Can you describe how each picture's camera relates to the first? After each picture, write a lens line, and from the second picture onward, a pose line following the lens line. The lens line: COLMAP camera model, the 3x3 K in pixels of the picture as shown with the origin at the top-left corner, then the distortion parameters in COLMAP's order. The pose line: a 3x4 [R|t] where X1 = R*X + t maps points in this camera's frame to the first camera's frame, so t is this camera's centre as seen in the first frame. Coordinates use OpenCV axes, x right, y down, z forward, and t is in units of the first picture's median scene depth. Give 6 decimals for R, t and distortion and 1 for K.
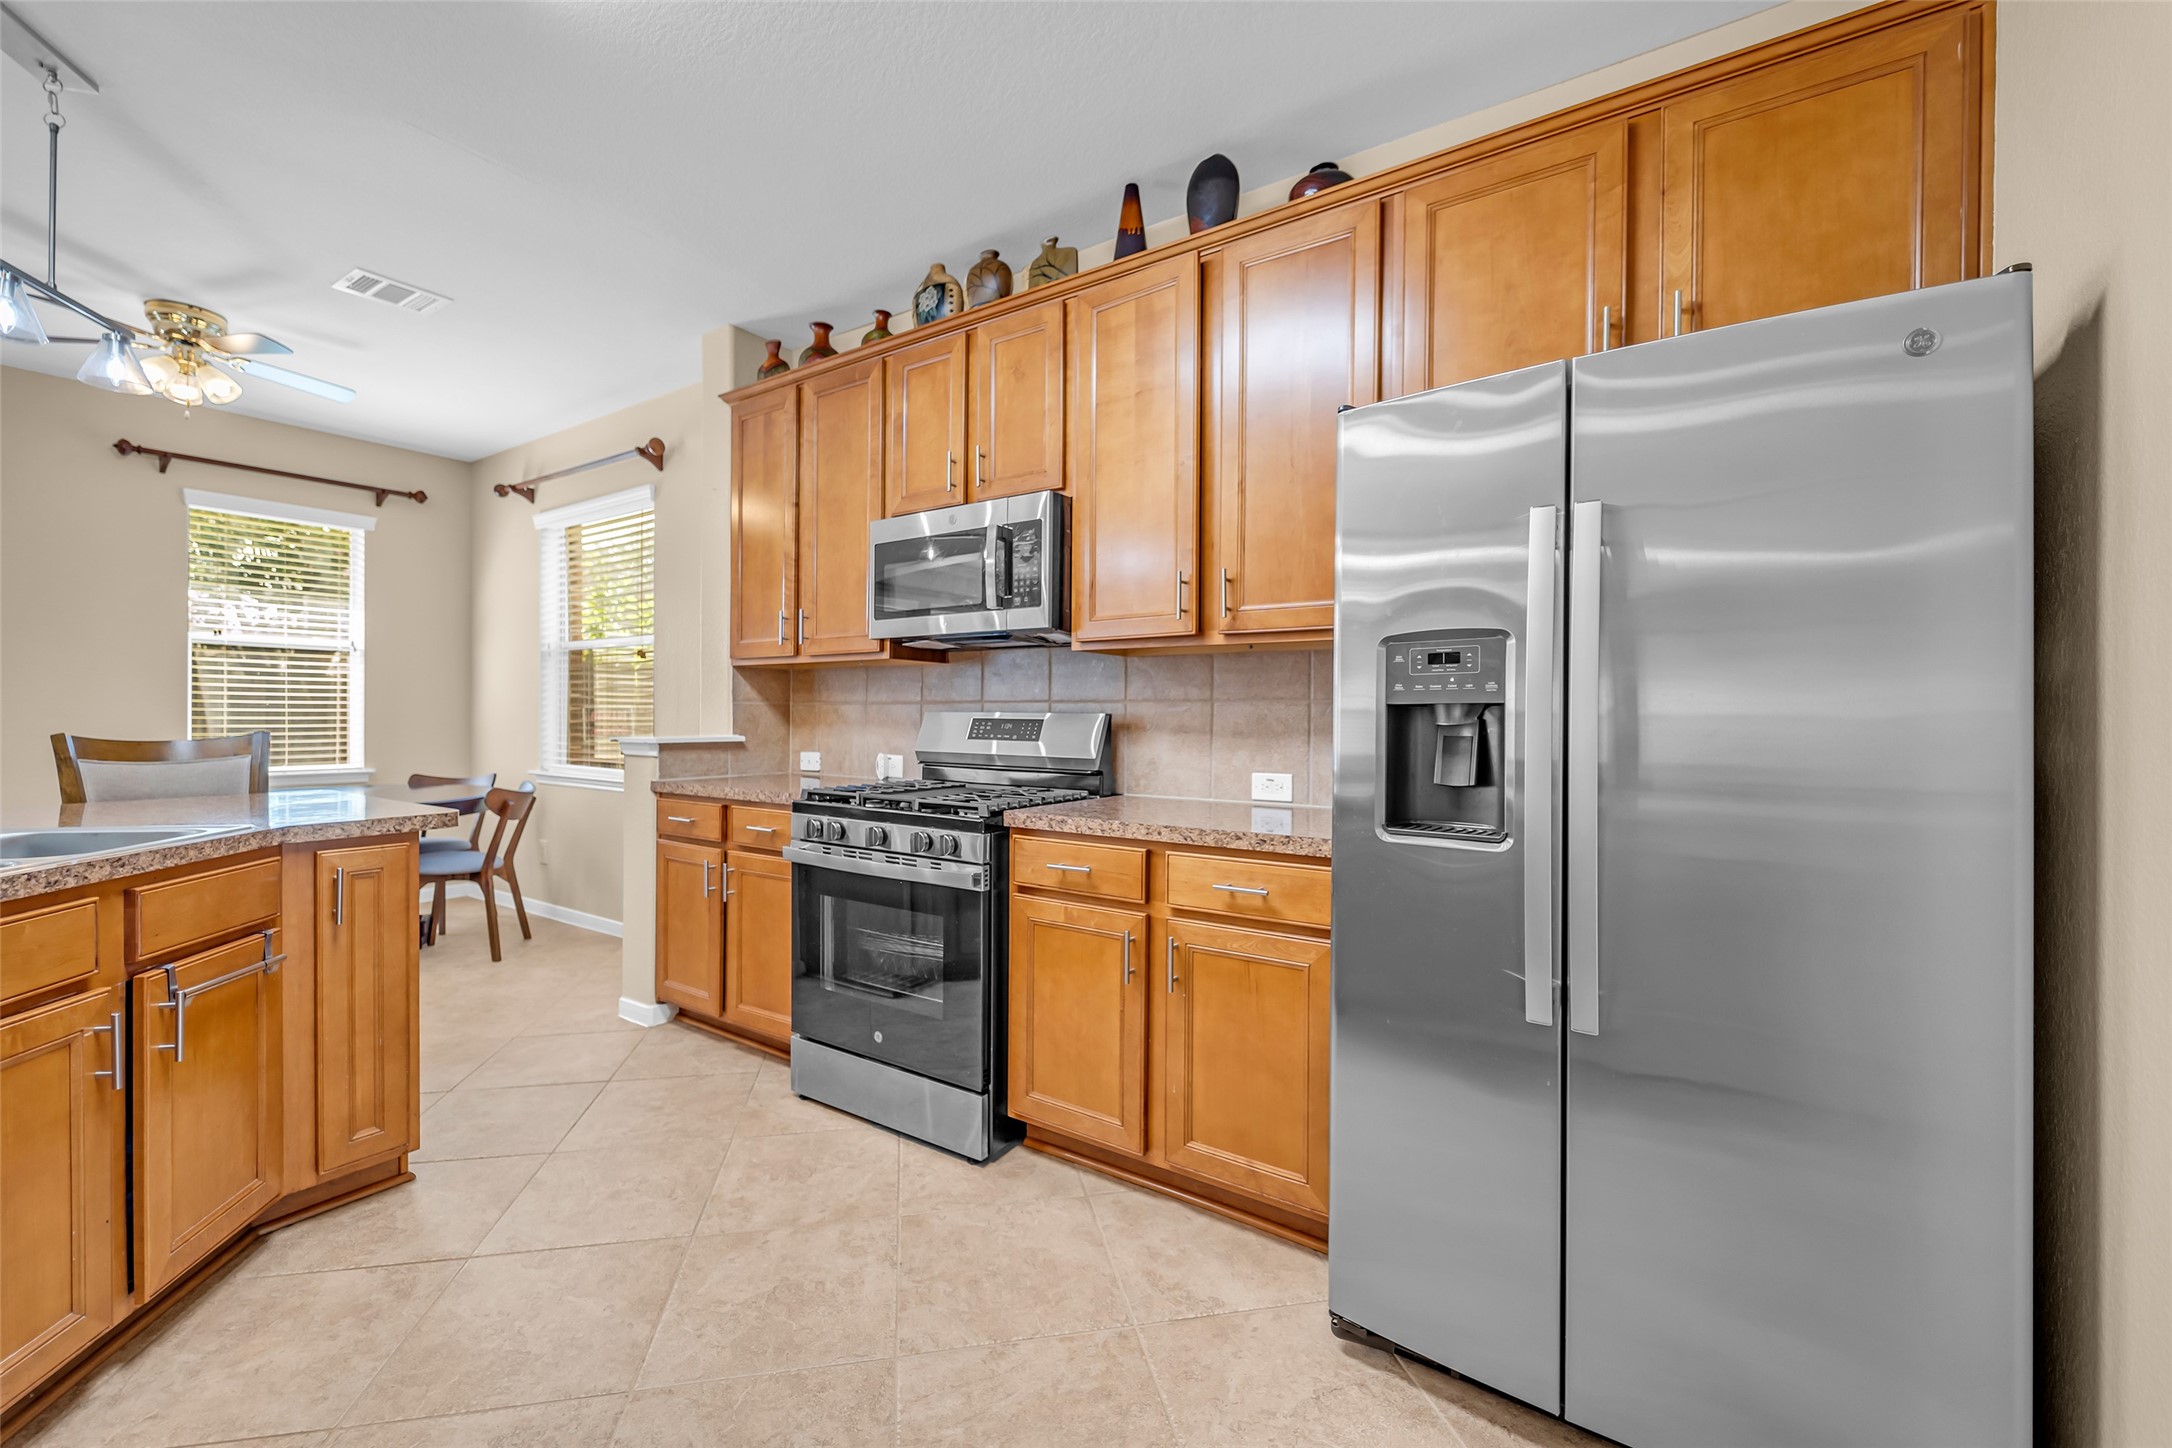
lens RADIAL K [[877.2, 0, 1075.8], [0, 877.2, 721.4], [0, 0, 1]] dist [-0.000962, -0.000662]
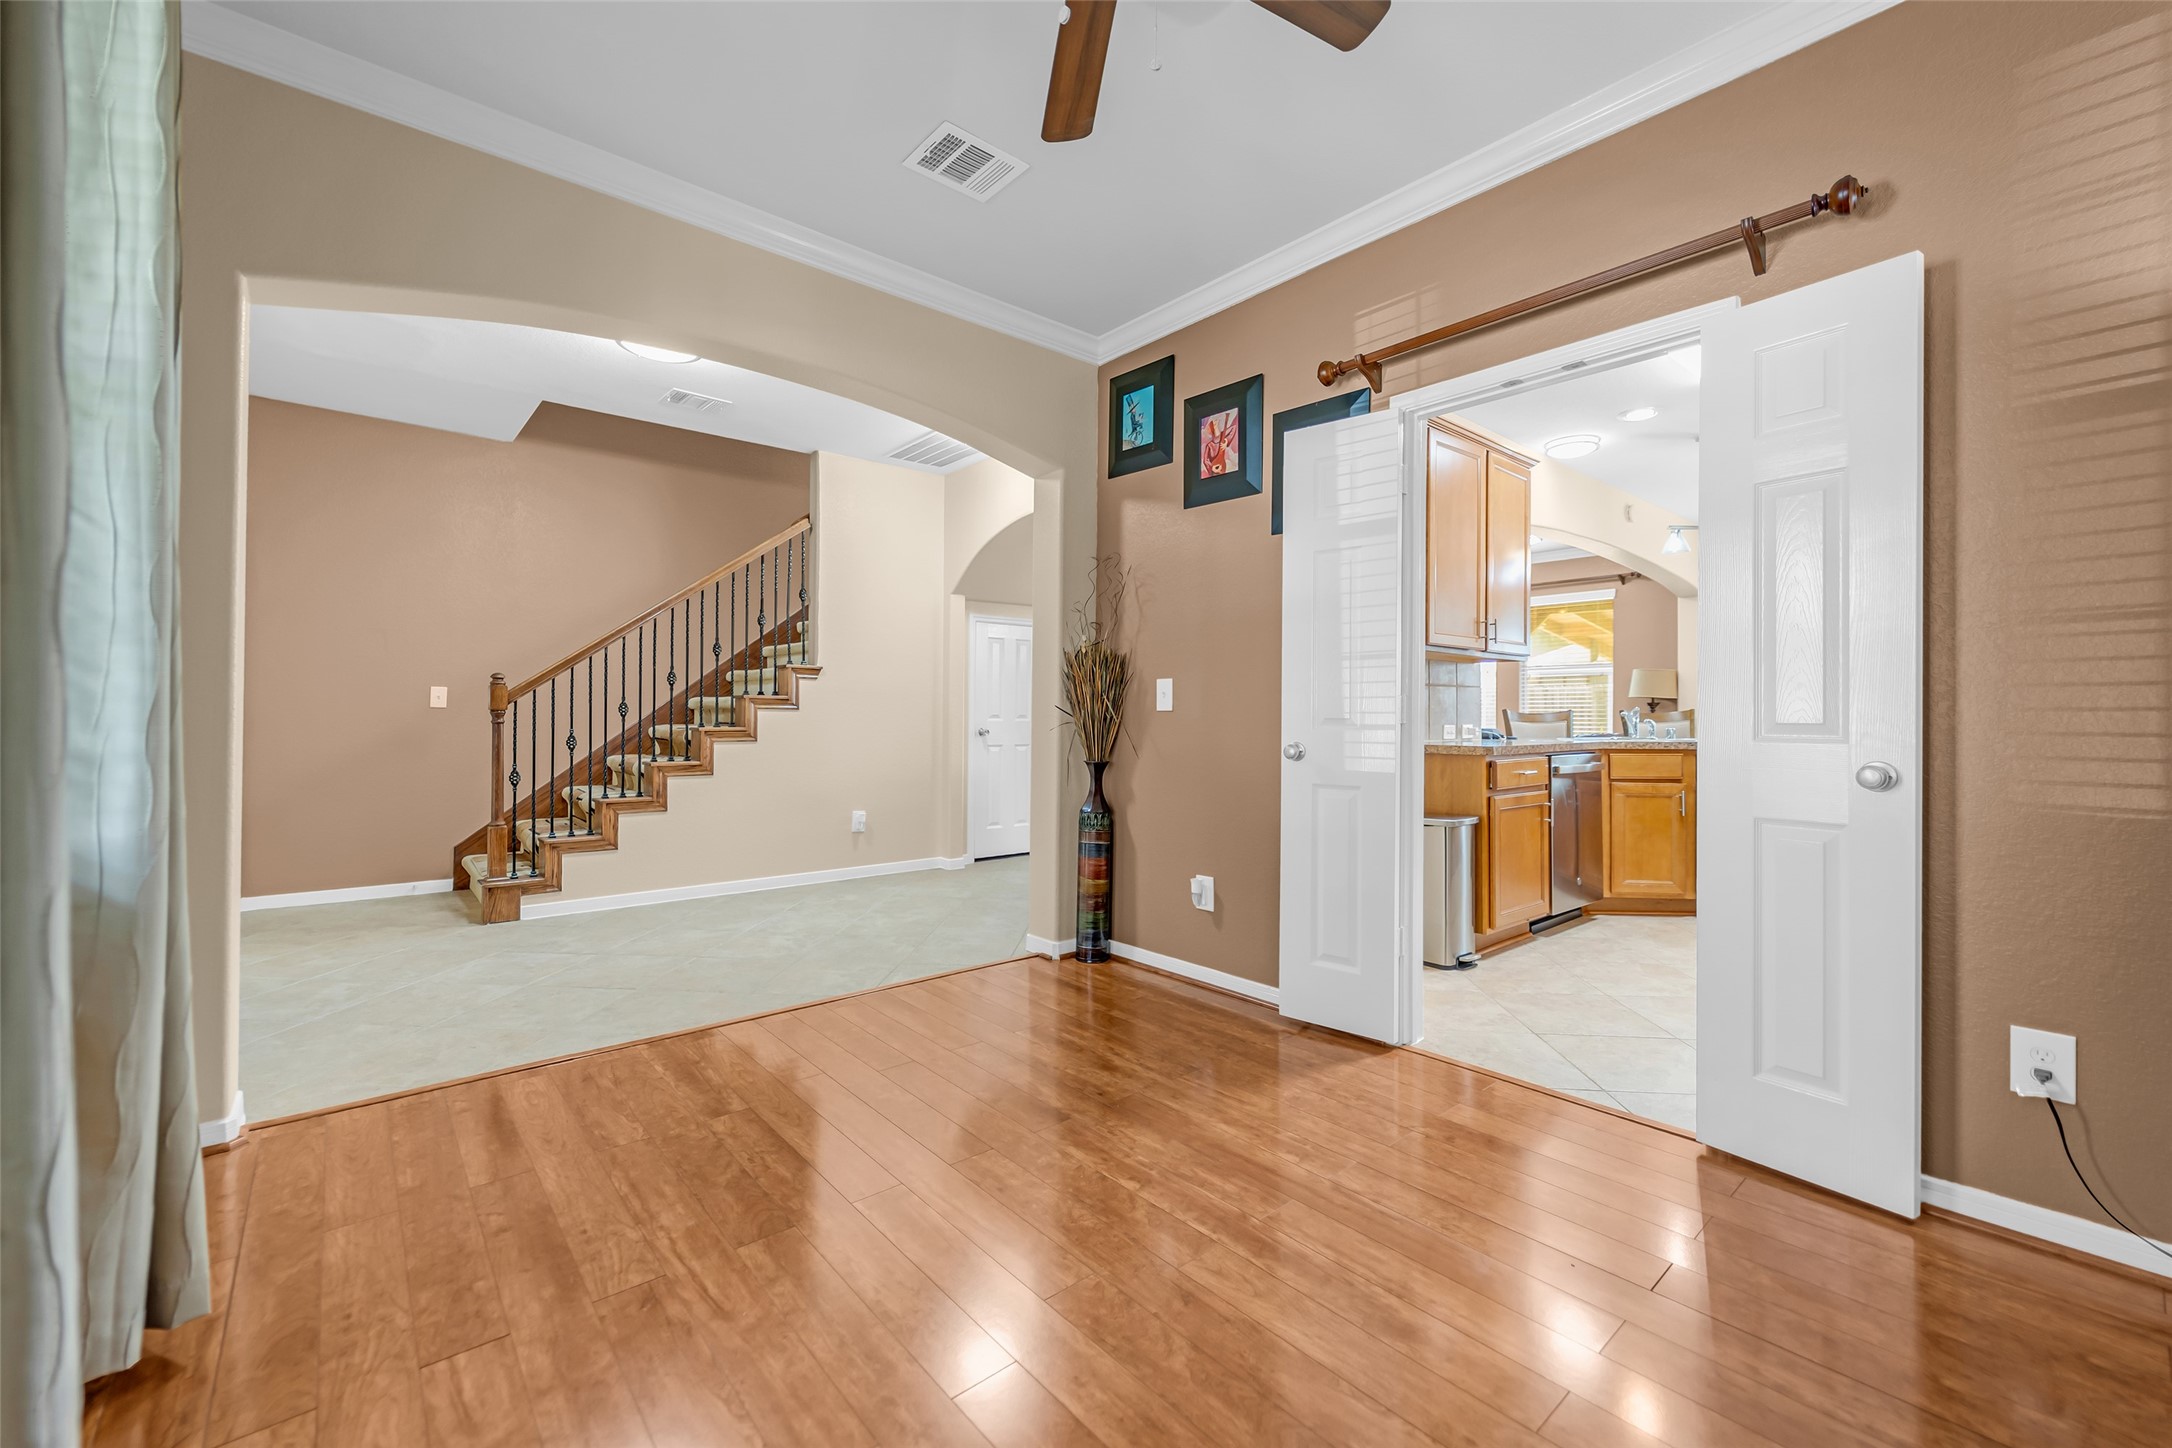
lens RADIAL K [[888.7, 0, 1081.2], [0, 888.7, 714.9], [0, 0, 1]] dist [-0.000420, -0.000165]
pose [[-0.262869, -0.010787, -0.964771, 1.520621], [-0.011729, 0.999899, -0.007984, 0.069653], [0.964760, 0.009217, -0.262969, -0.144293]]
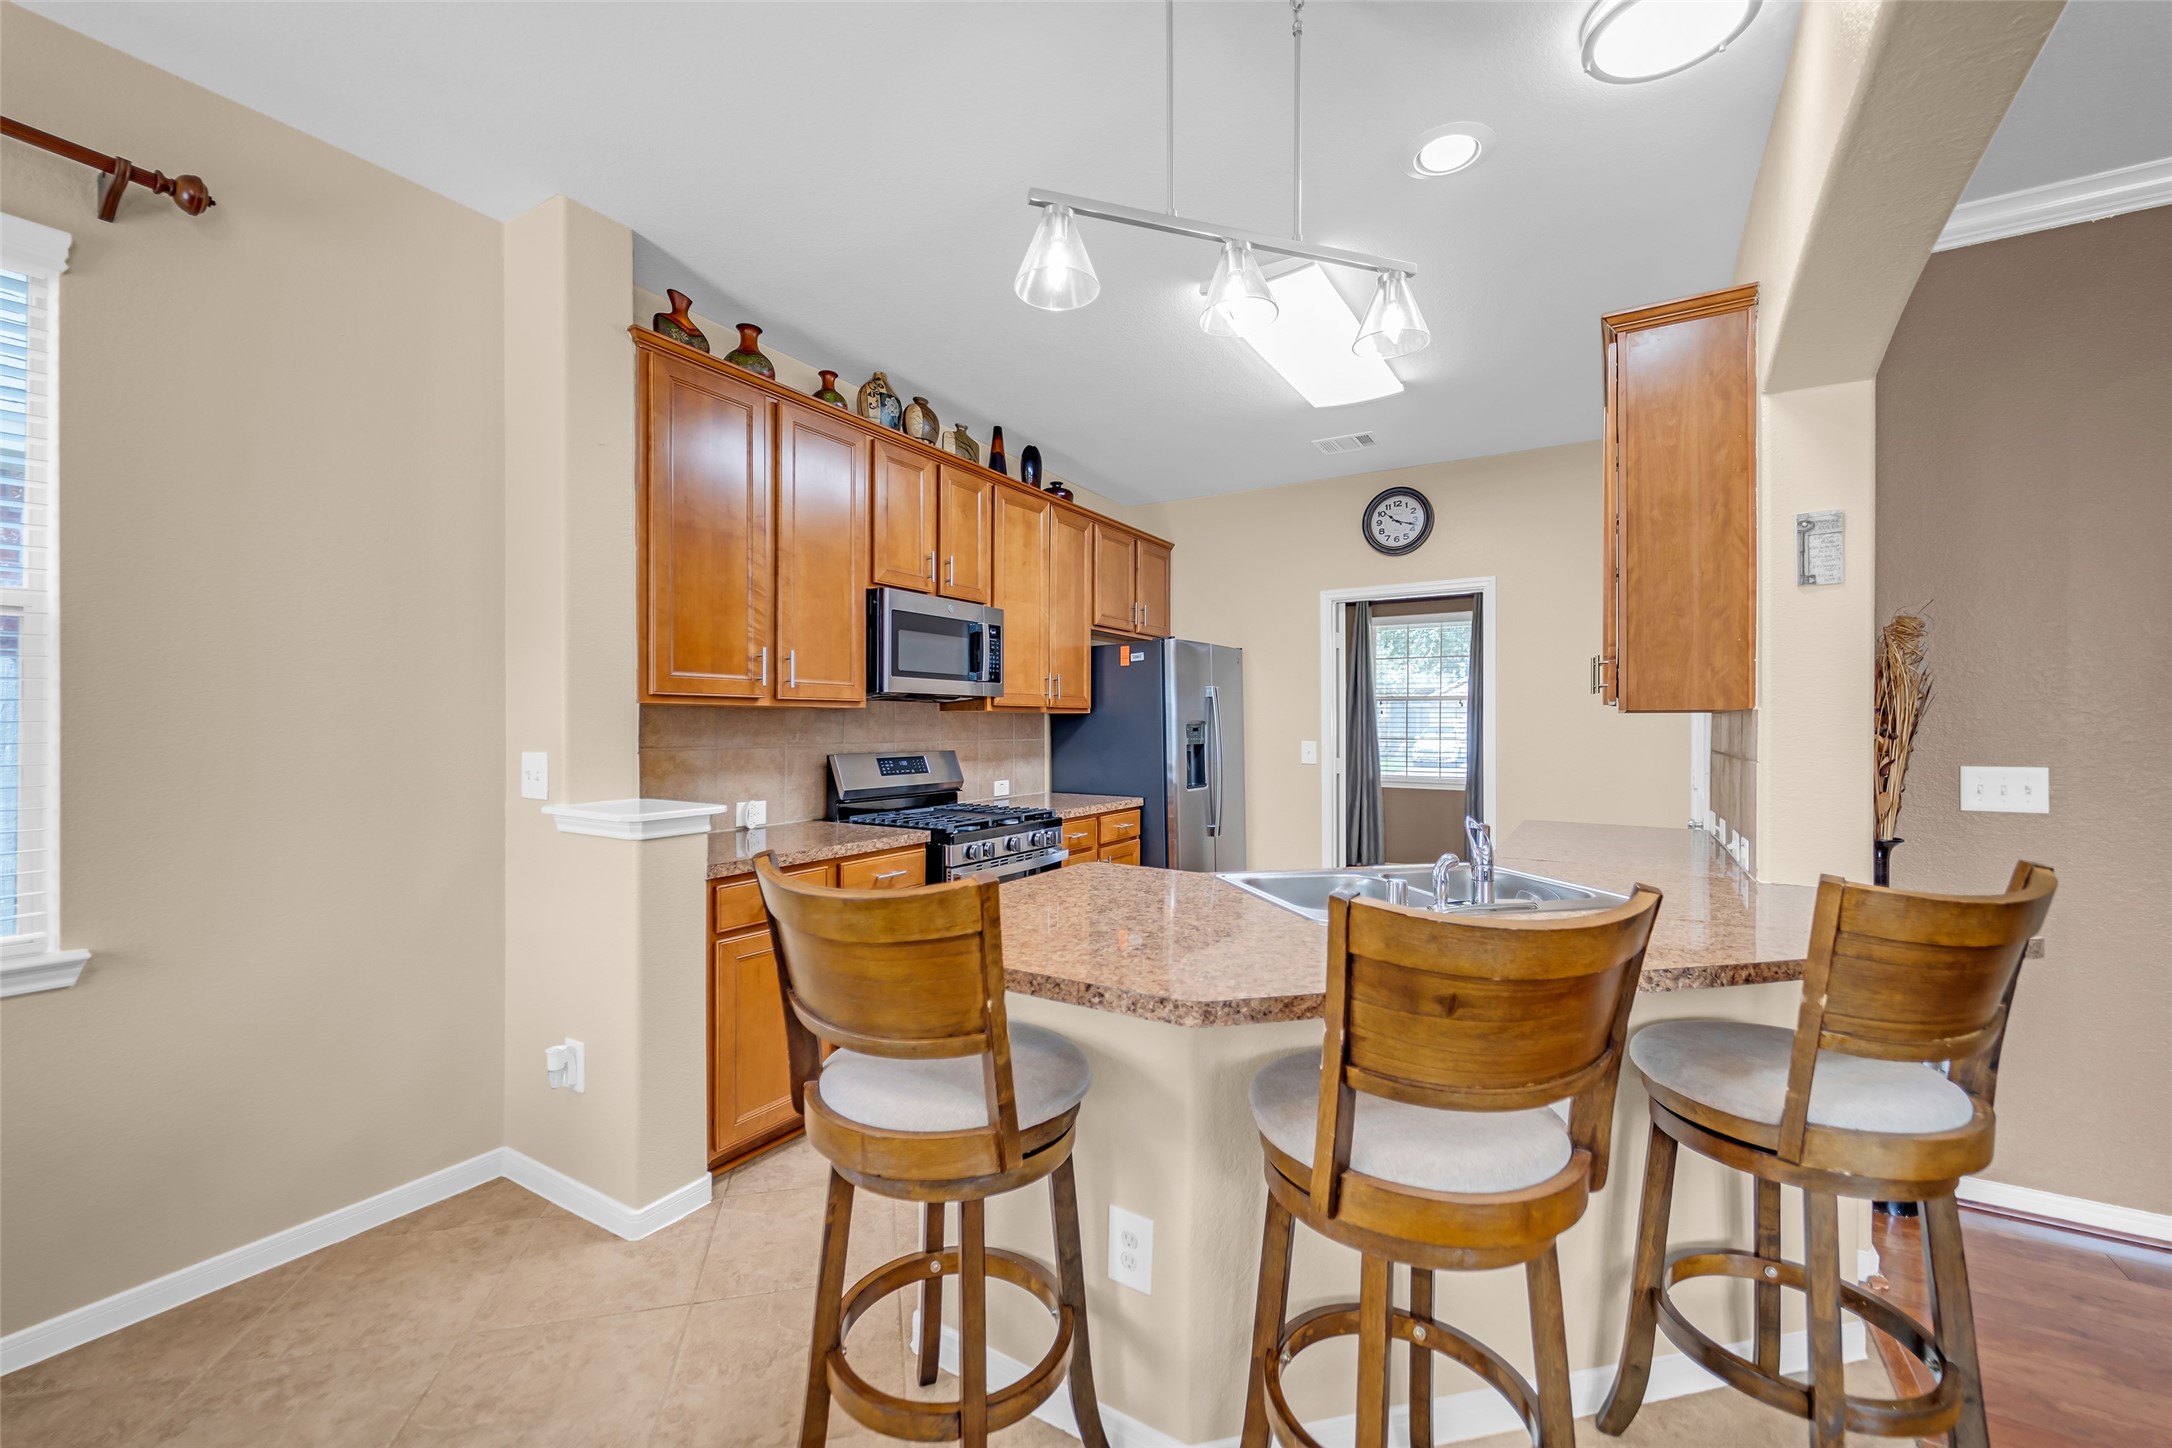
lens RADIAL K [[883.7, 0, 1061.0], [0, 883.7, 722.5], [0, 0, 1]] dist [-0.006736, -0.000070]
pose [[-0.034434, -0.007165, 0.999381, -1.647867], [0.003247, 0.999968, 0.007281, -0.074583], [-0.999402, 0.003496, -0.034409, 0.979836]]
